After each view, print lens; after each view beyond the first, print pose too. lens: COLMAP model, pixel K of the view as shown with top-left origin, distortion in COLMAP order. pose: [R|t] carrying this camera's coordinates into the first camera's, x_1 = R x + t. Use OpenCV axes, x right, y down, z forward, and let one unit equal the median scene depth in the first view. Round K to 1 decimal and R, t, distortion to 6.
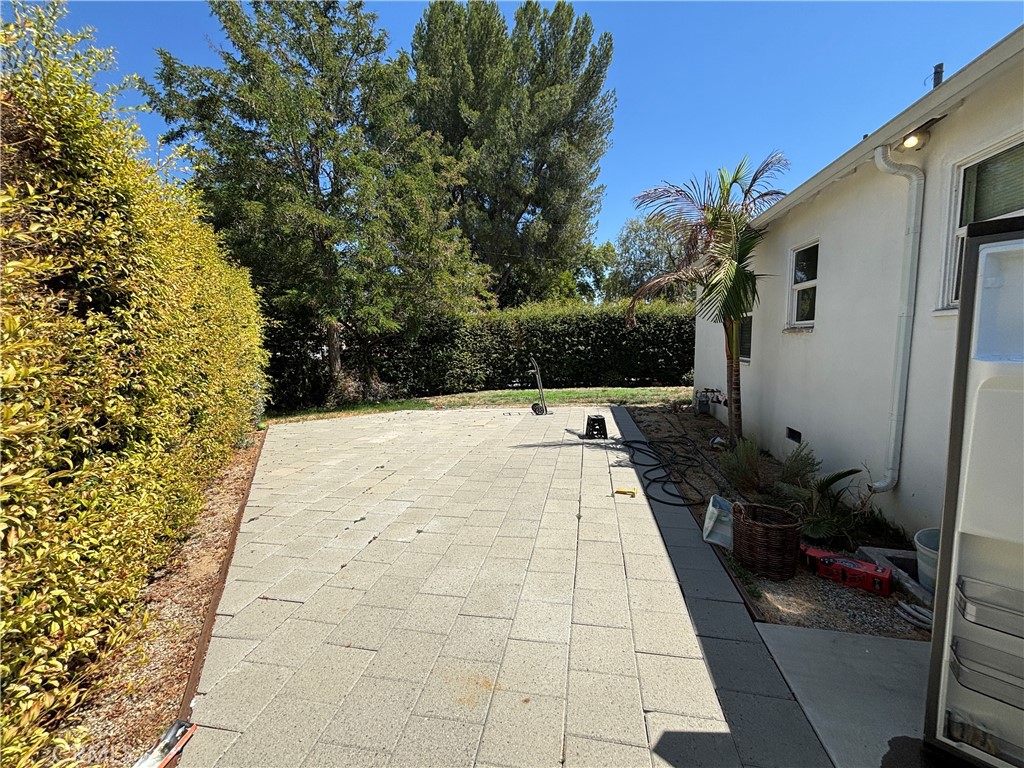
lens RADIAL K [[409.7, 0, 512.3], [0, 409.7, 384.4], [0, 0, 1]] dist [0.003560, -0.000687]
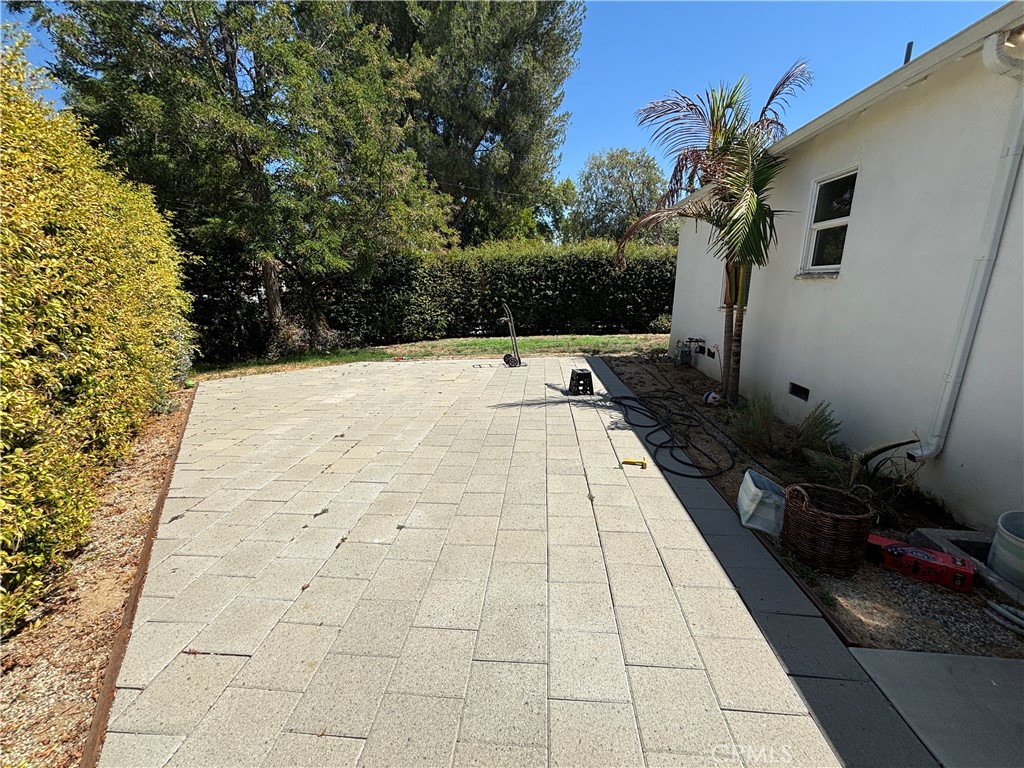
lens RADIAL K [[409.7, 0, 510.7], [0, 409.7, 382.3], [0, 0, 1]] dist [0.003560, -0.000687]
pose [[0.994339, -0.012987, 0.105457, -0.061351], [-0.000670, 0.991716, 0.128447, -0.015553], [-0.106251, -0.127790, 0.986093, 0.147513]]
